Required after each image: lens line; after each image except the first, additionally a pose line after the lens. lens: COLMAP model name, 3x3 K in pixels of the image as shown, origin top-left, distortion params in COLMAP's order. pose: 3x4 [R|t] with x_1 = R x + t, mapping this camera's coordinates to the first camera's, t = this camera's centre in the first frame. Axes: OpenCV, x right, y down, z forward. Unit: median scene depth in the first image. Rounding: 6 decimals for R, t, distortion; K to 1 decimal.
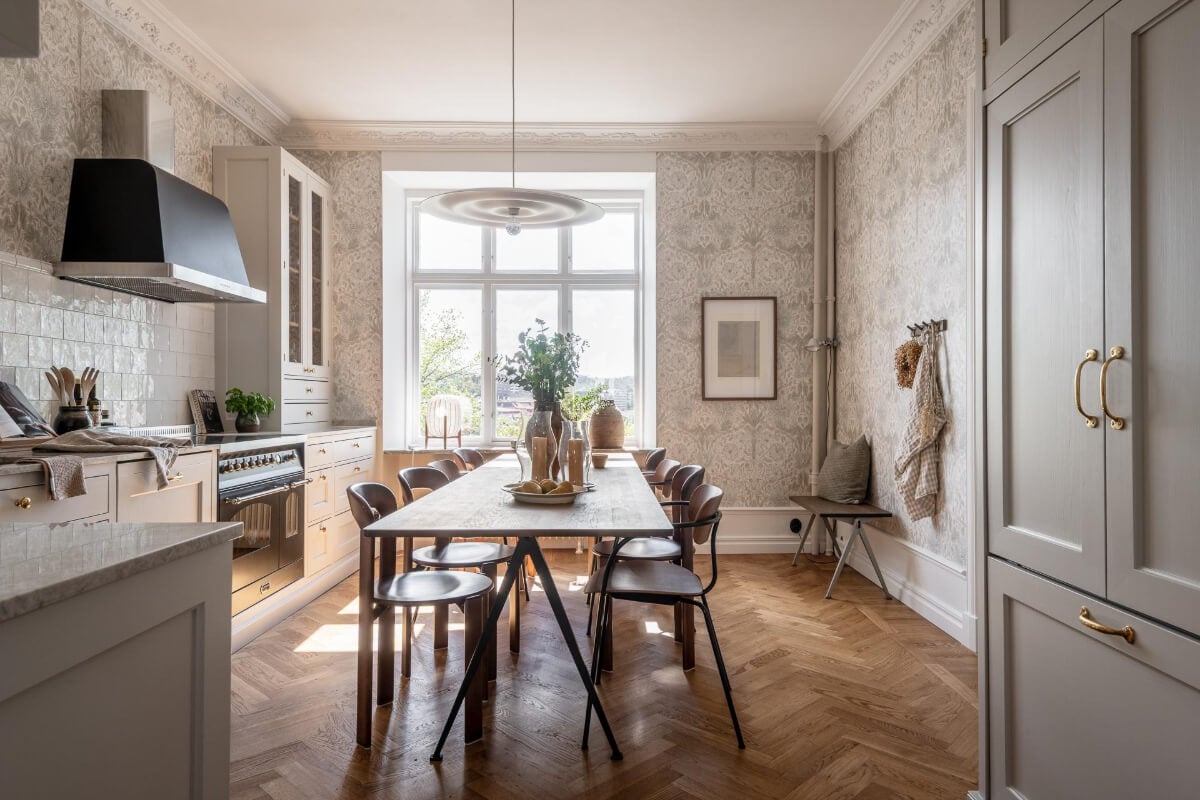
lens RADIAL K [[758.0, 0, 608.9], [0, 758.0, 395.5], [0, 0, 1]] dist [0.046887, -0.033427]
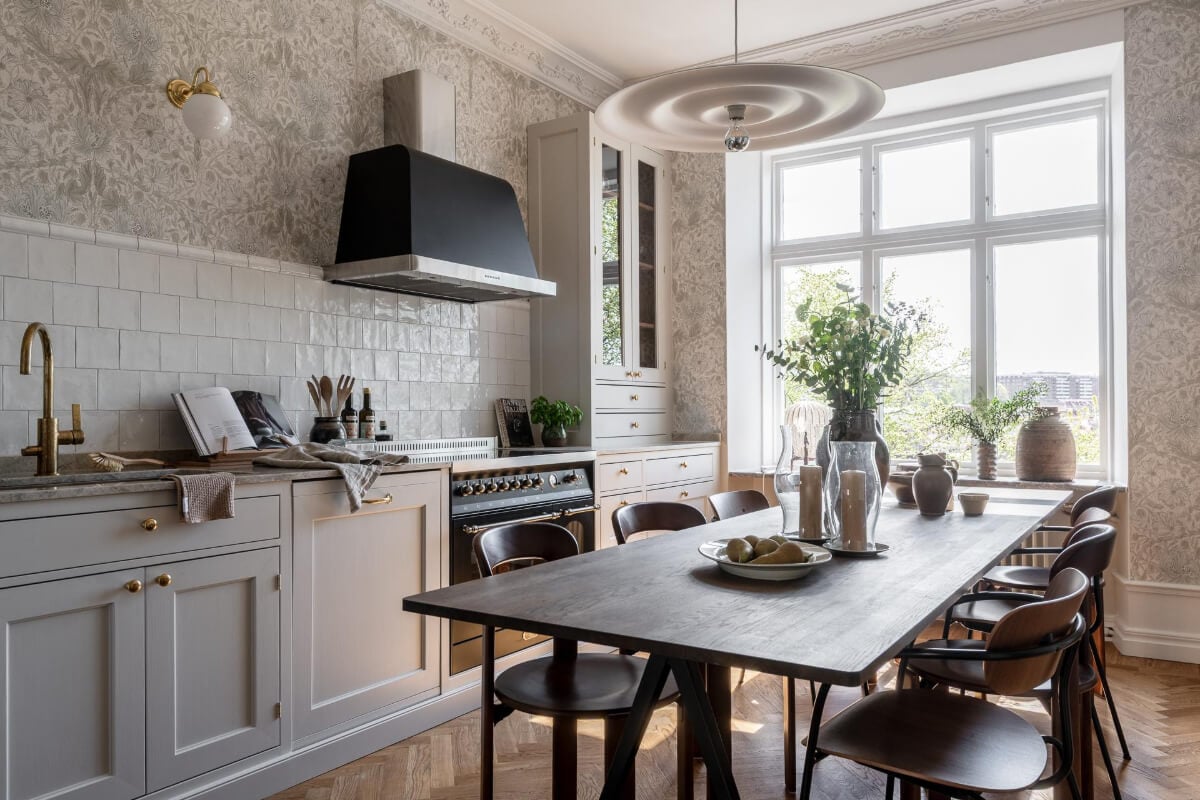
lens RADIAL K [[856.1, 0, 615.6], [0, 856.1, 409.8], [0, 0, 1]] dist [0.027707, -0.032956]
pose [[0.836872, -0.004173, -0.547383, 0.101596], [0.007816, 0.999960, 0.004327, 0.002077], [0.547343, -0.007900, 0.836871, 0.188705]]
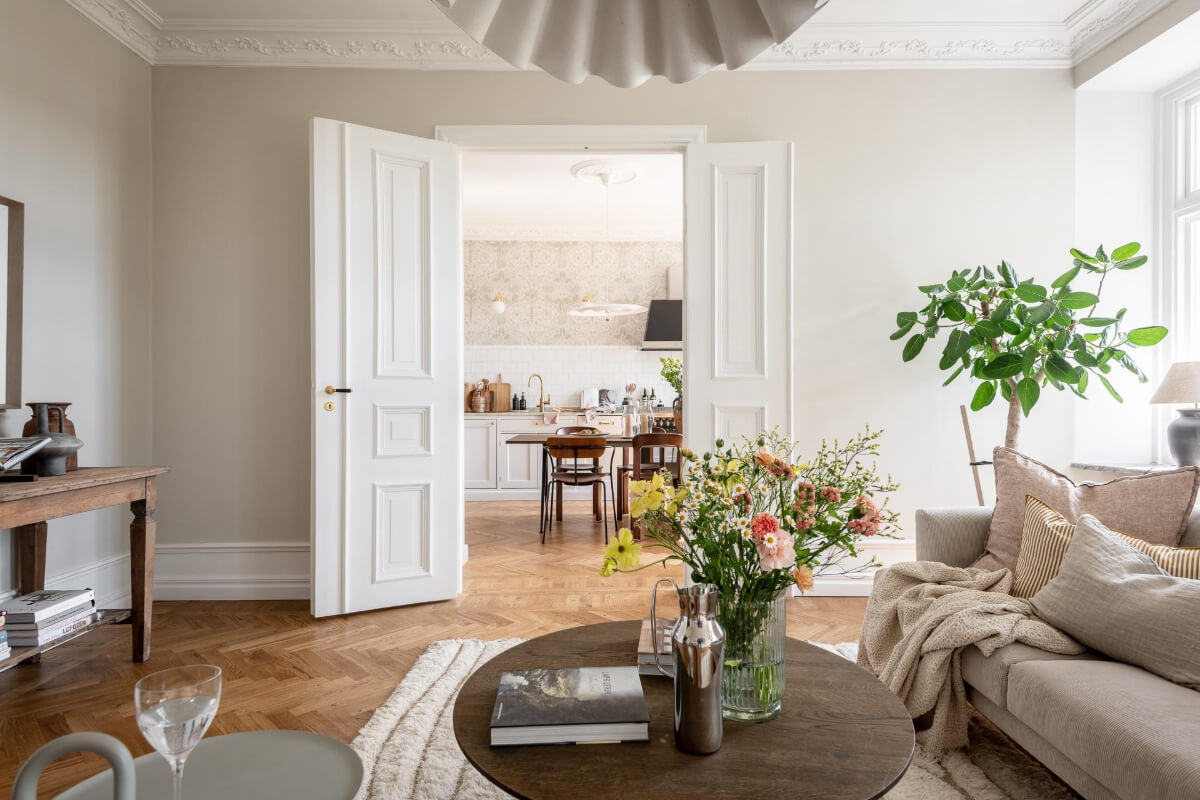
lens RADIAL K [[672.8, 0, 611.9], [0, 672.8, 400.8], [0, 0, 1]] dist [0.042981, -0.024006]
pose [[-0.006406, 0.005419, -0.999965, 1.032829], [0.009210, 0.999943, 0.005360, 0.006777], [0.999937, -0.009175, -0.006456, 0.571387]]
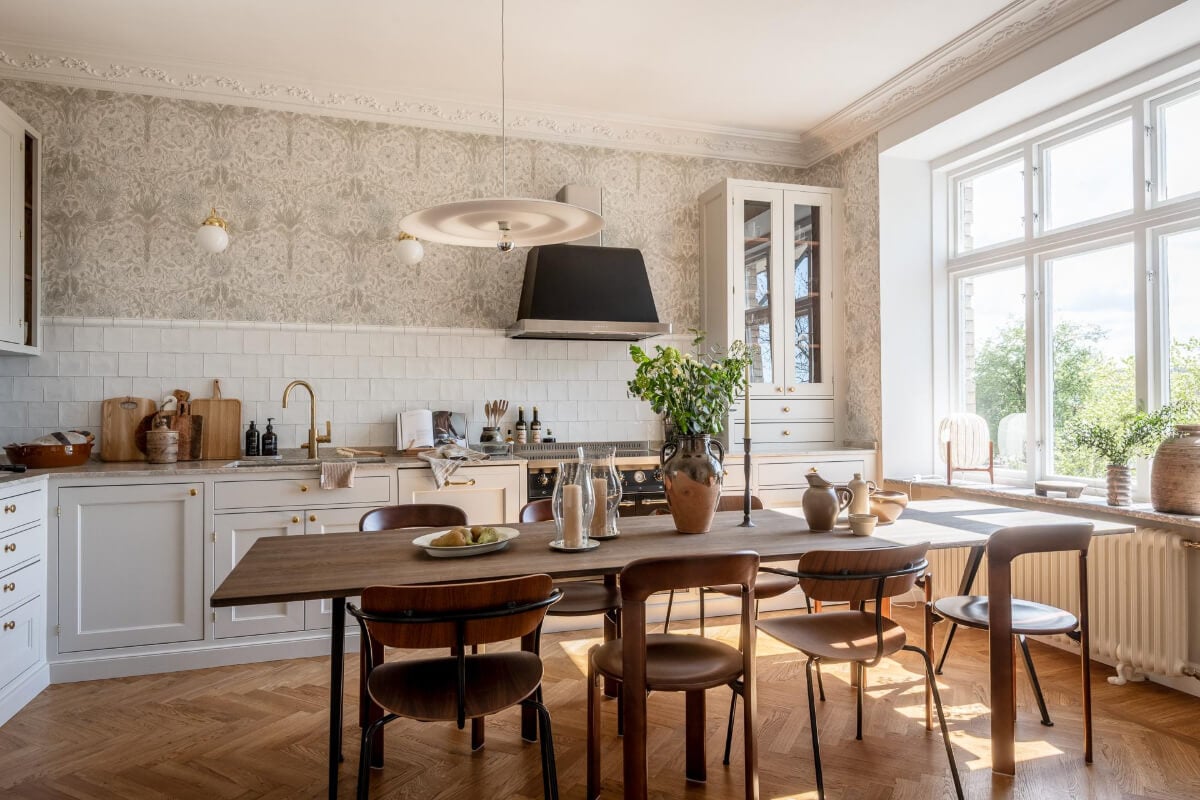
lens RADIAL K [[725.6, 0, 619.1], [0, 725.6, 398.1], [0, 0, 1]] dist [0.036968, -0.034061]
pose [[0.304852, -0.011460, -0.952331, 0.411380], [0.012469, 0.999890, -0.008041, -0.015985], [0.952318, -0.009423, 0.304961, 0.484197]]
